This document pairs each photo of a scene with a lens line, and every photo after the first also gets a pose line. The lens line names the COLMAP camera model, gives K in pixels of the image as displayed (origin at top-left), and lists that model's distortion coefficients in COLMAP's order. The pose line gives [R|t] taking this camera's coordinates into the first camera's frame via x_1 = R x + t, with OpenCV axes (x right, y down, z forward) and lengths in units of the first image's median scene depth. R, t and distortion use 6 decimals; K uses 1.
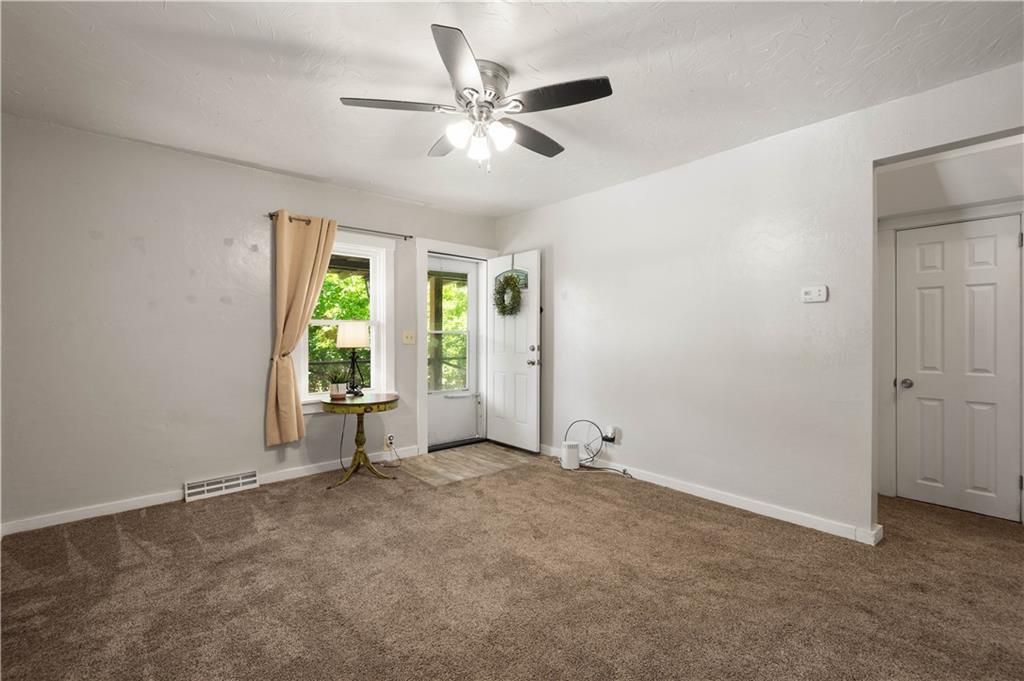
lens RADIAL K [[450.3, 0, 514.5], [0, 450.3, 336.2], [0, 0, 1]] dist [0.010657, -0.001059]
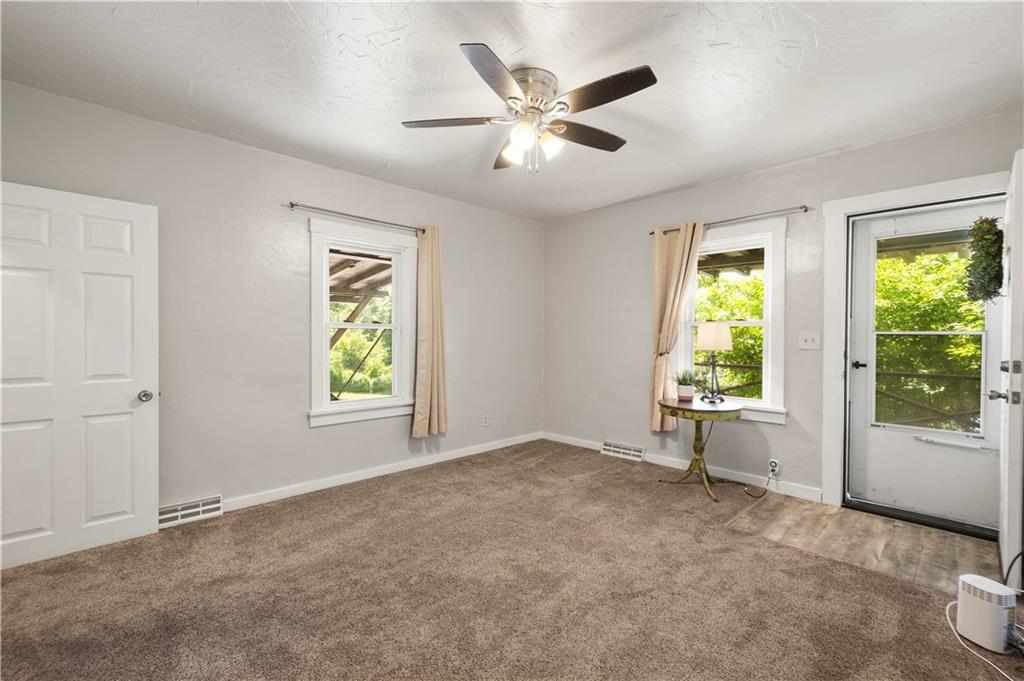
lens RADIAL K [[450.3, 0, 515.5], [0, 450.3, 342.9], [0, 0, 1]] dist [0.010657, -0.001059]
pose [[0.048470, 0.013926, -0.998728, 0.600018], [-0.006494, 0.999886, 0.013627, -0.001015], [0.998804, 0.005825, 0.048555, 0.579157]]
